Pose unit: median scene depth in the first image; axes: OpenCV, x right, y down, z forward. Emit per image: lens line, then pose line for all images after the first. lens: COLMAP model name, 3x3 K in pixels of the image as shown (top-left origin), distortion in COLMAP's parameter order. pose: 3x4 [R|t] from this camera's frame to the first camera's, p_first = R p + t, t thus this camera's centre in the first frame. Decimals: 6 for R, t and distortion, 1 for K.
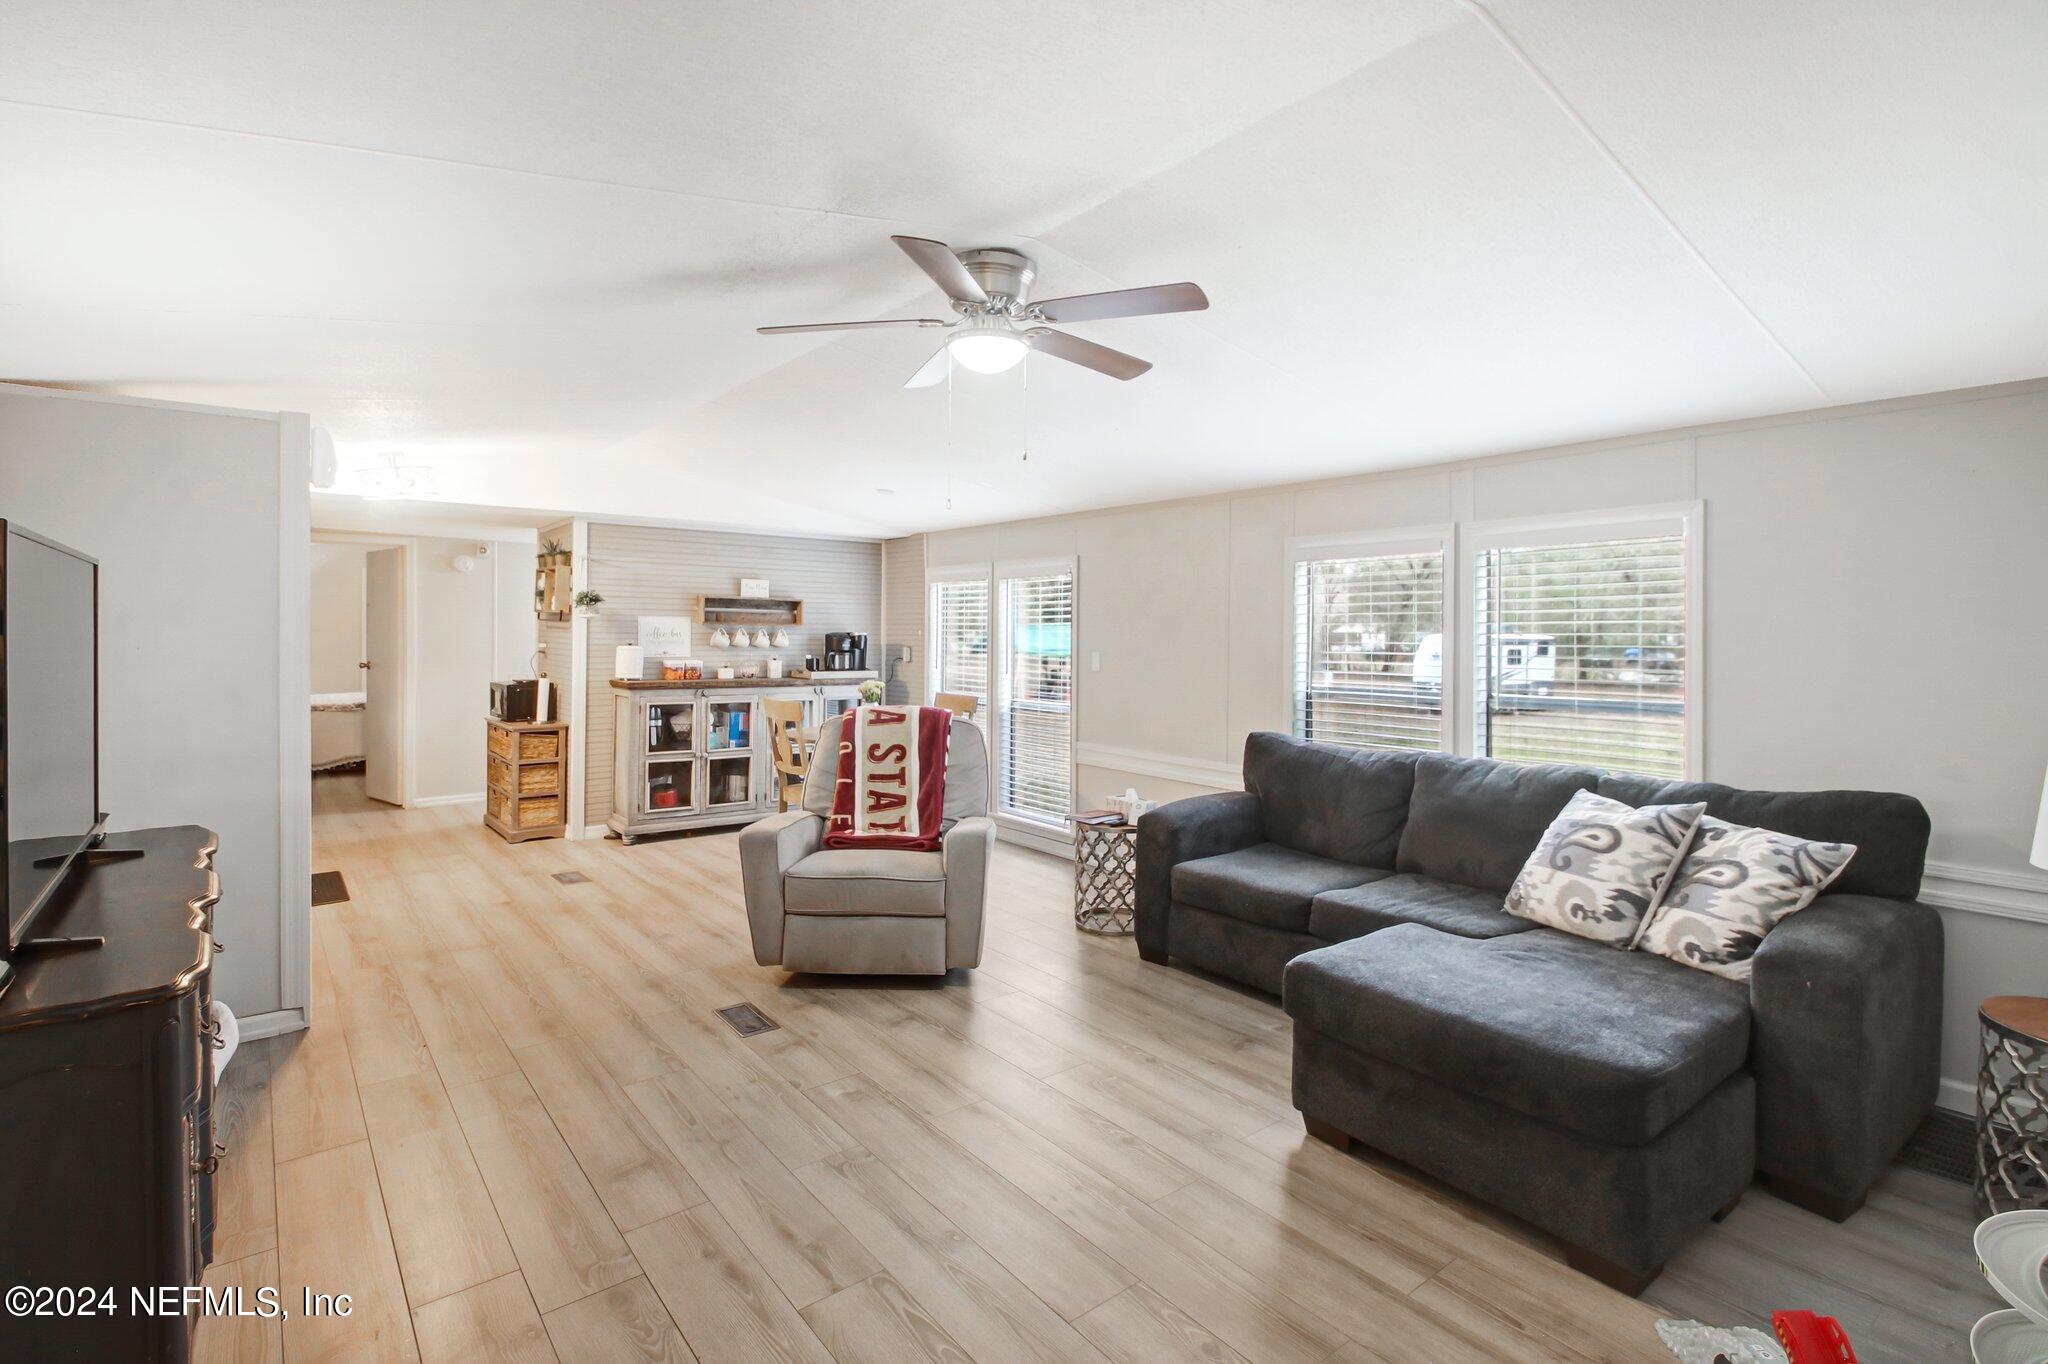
lens RADIAL K [[962.6, 0, 1010.7], [0, 962.6, 675.1], [0, 0, 1]] dist [0.009149, -0.011338]
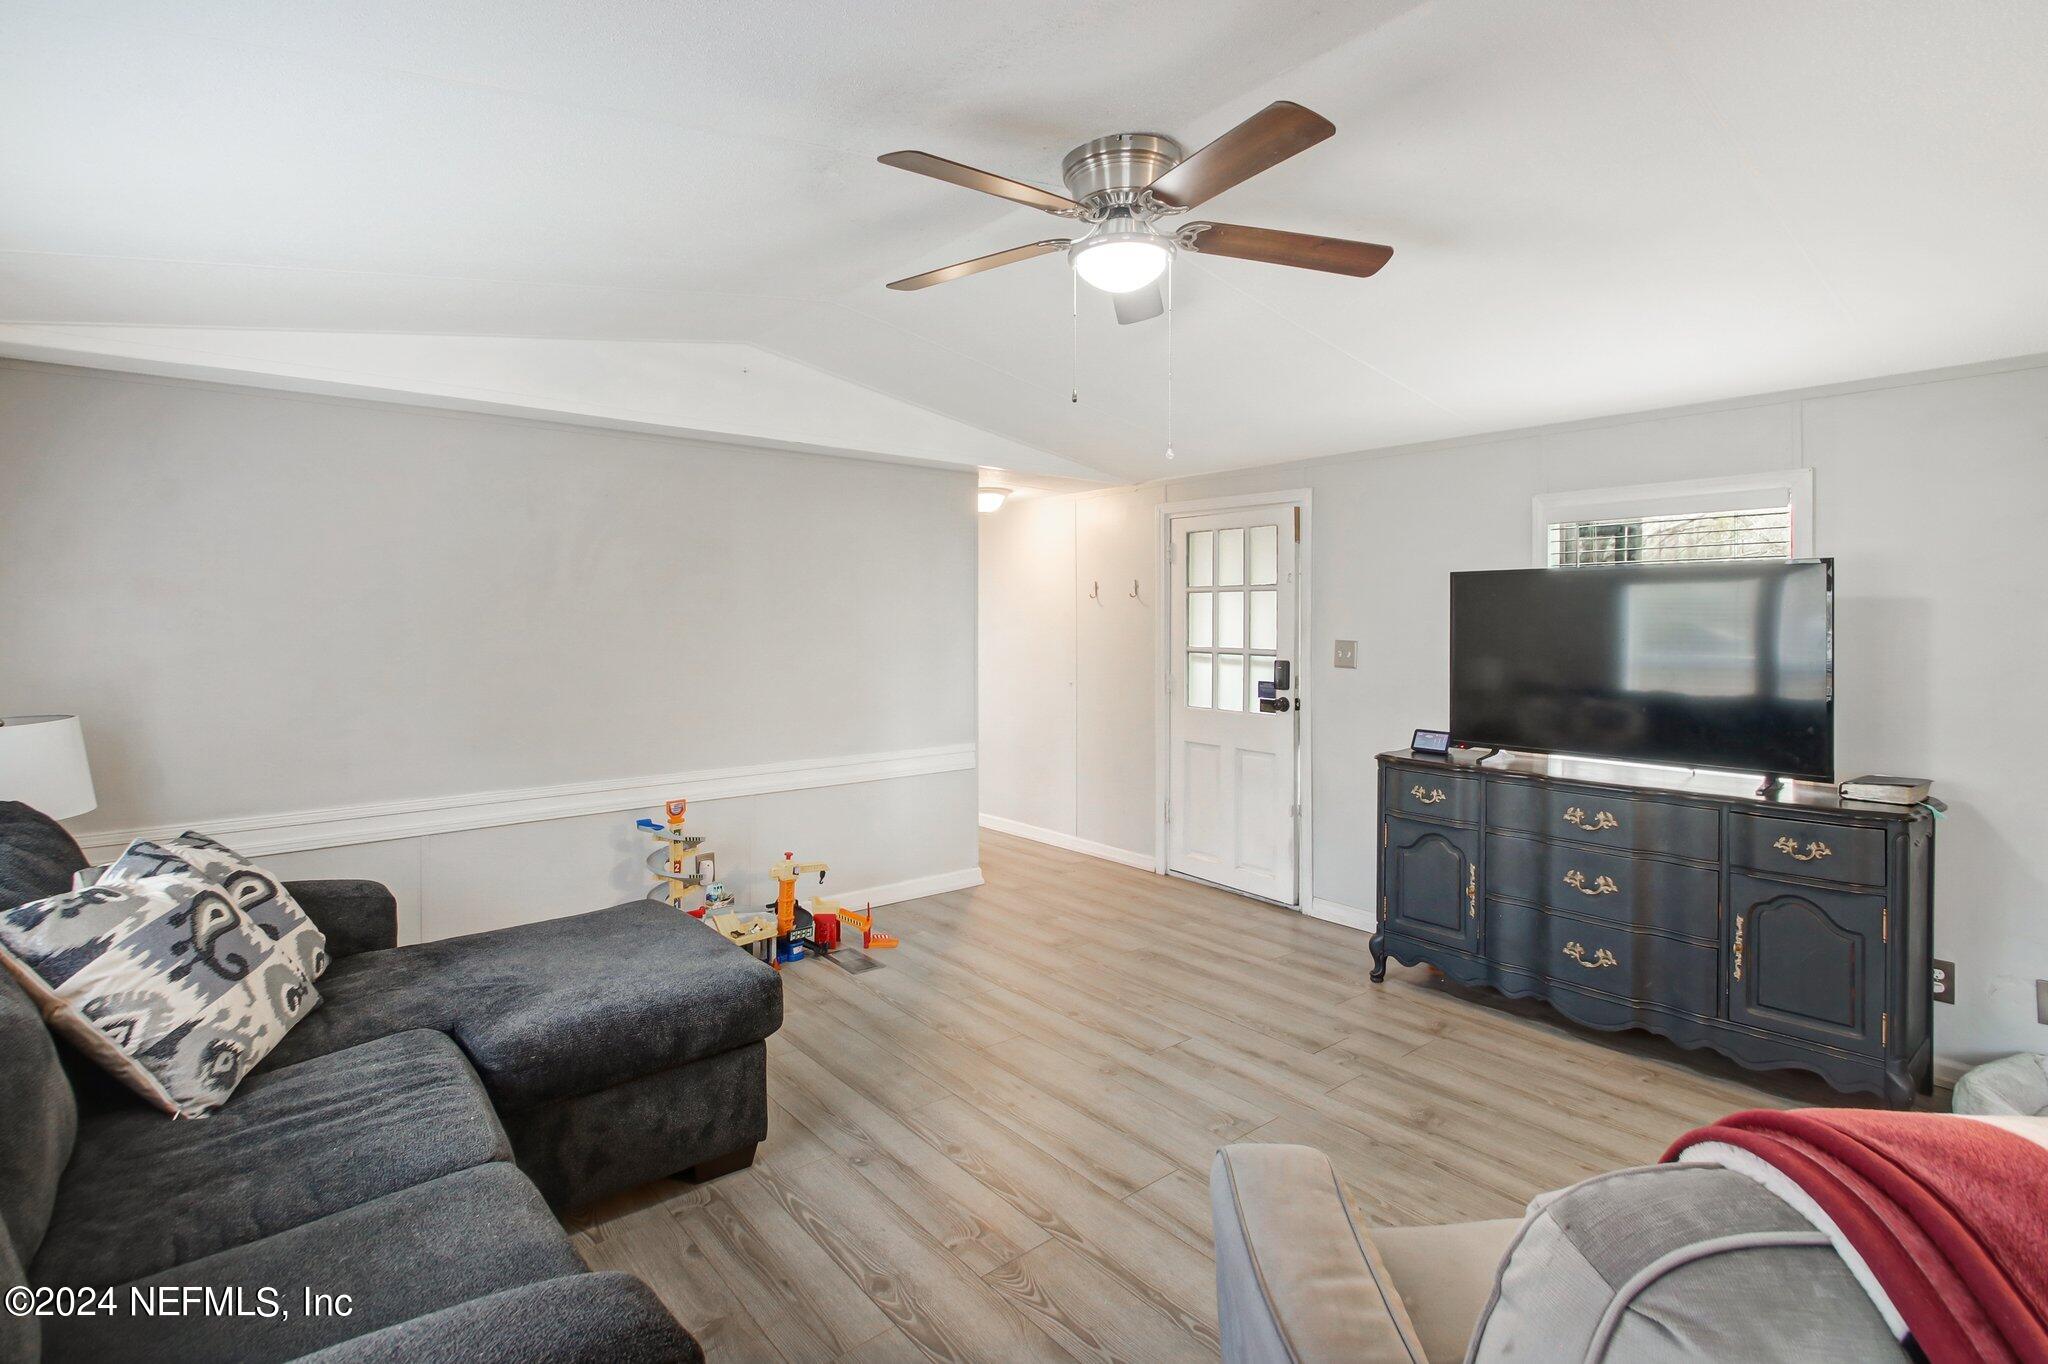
lens RADIAL K [[962.6, 0, 1010.7], [0, 962.6, 675.1], [0, 0, 1]] dist [0.009149, -0.011338]
pose [[-0.999670, -0.004529, -0.025292, 0.089744], [-0.007015, 0.995055, 0.099076, -0.069761], [0.024718, 0.099220, -0.994758, 1.829765]]
